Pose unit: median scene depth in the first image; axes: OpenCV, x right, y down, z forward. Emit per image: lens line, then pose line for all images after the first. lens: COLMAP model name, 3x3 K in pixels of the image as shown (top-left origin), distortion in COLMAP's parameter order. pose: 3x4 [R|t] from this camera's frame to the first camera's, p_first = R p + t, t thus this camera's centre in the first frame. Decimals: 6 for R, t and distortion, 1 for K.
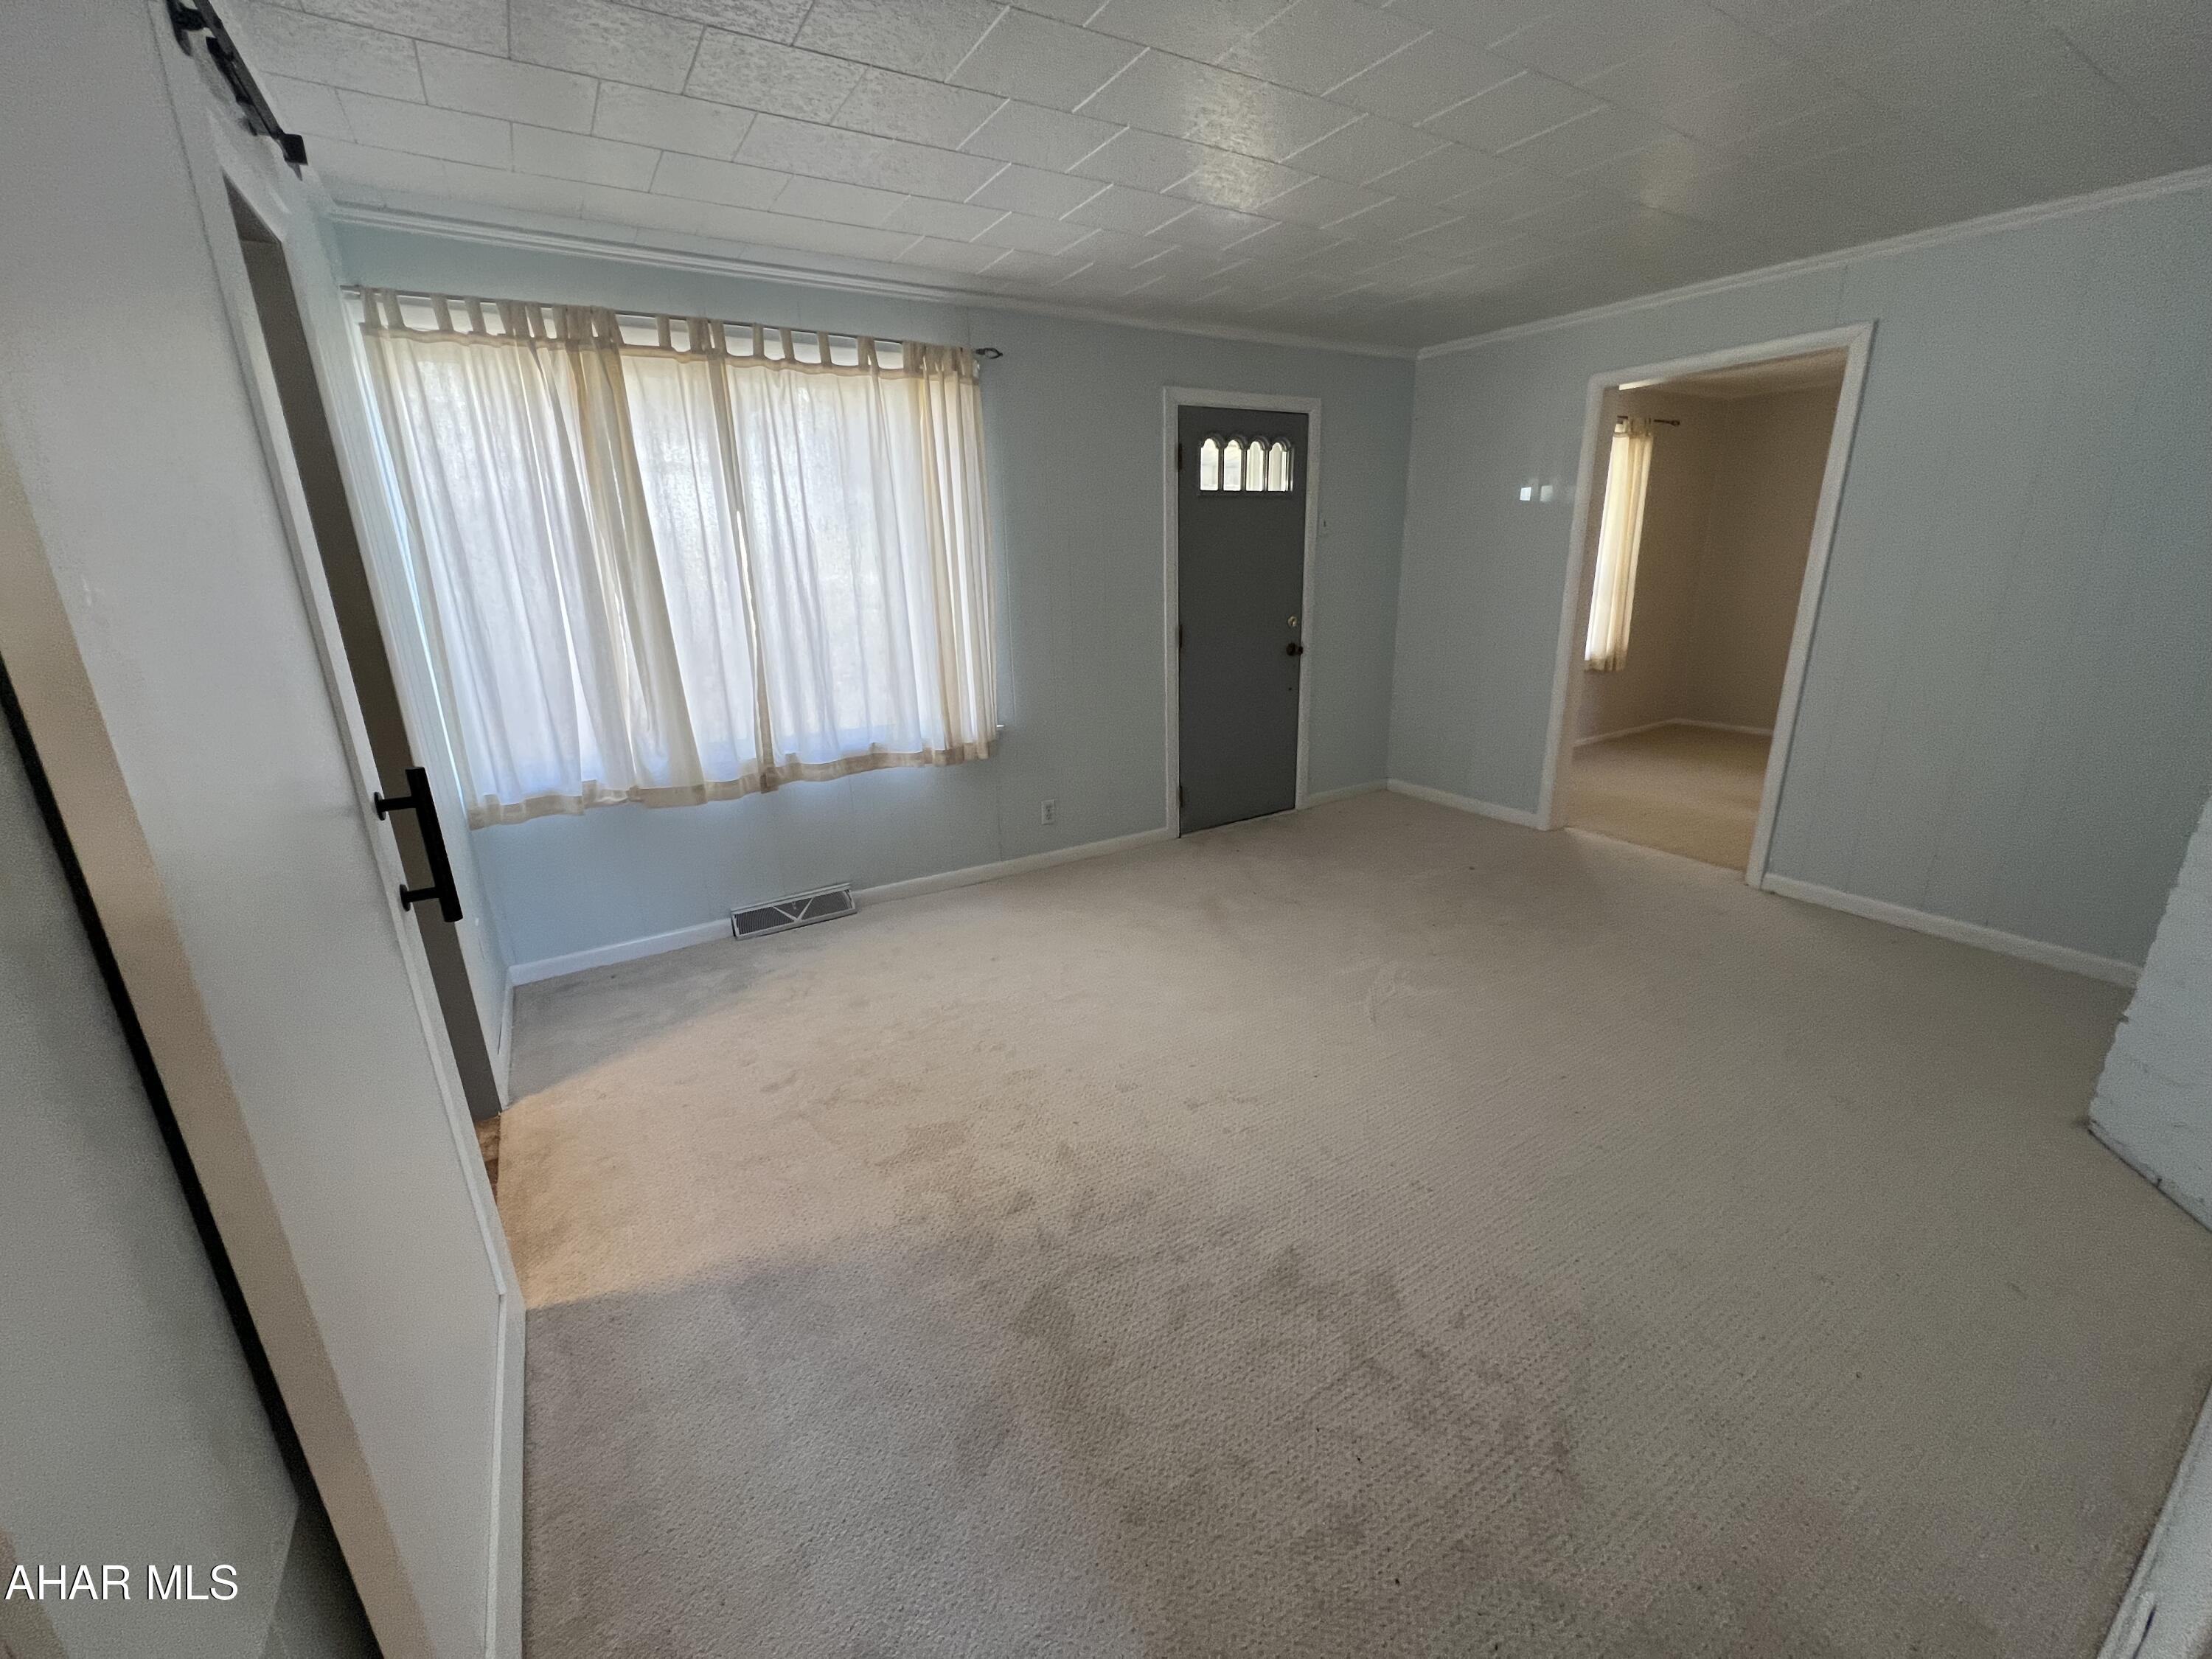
lens RADIAL K [[891.9, 0, 1091.7], [0, 891.9, 834.7], [0, 0, 1]] dist [-0.000601, -0.000960]
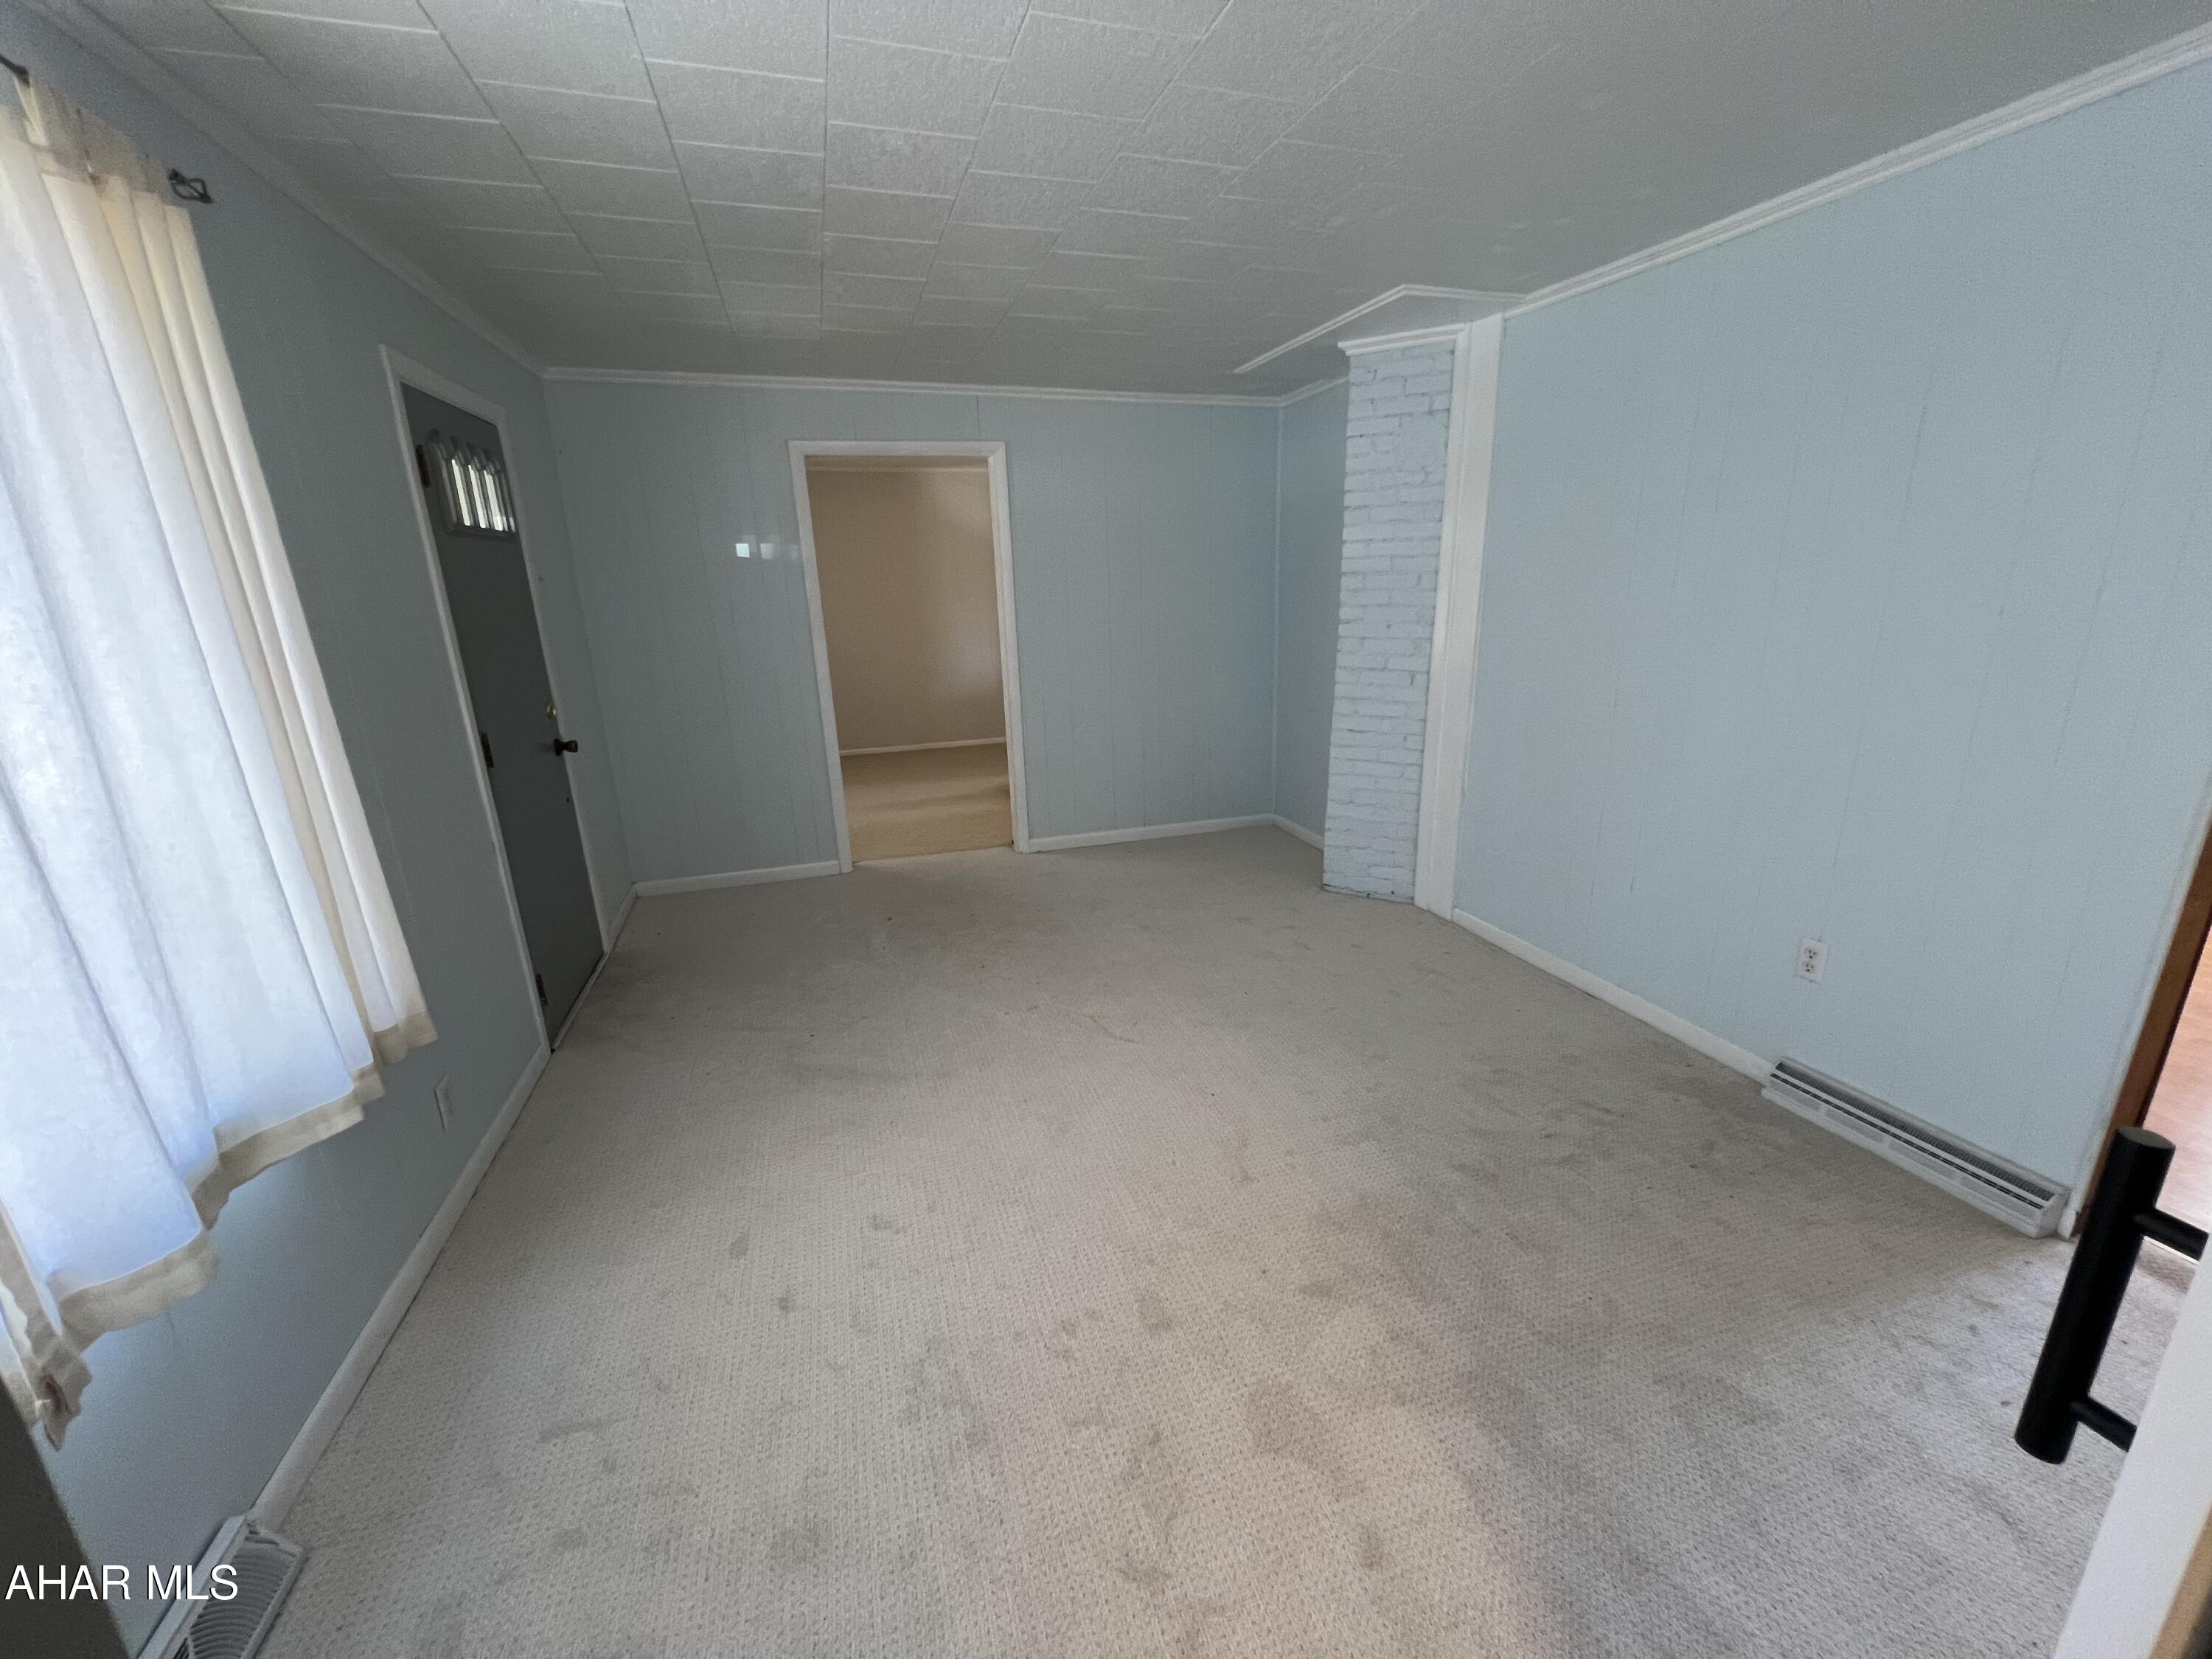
lens RADIAL K [[891.9, 0, 1104.8], [0, 891.9, 832.0], [0, 0, 1]] dist [-0.000601, -0.000960]
pose [[0.232534, -0.252093, 0.939349, -0.444657], [0.314480, 0.933430, 0.172656, -0.154550], [-0.920342, 0.255258, 0.296333, 0.472798]]
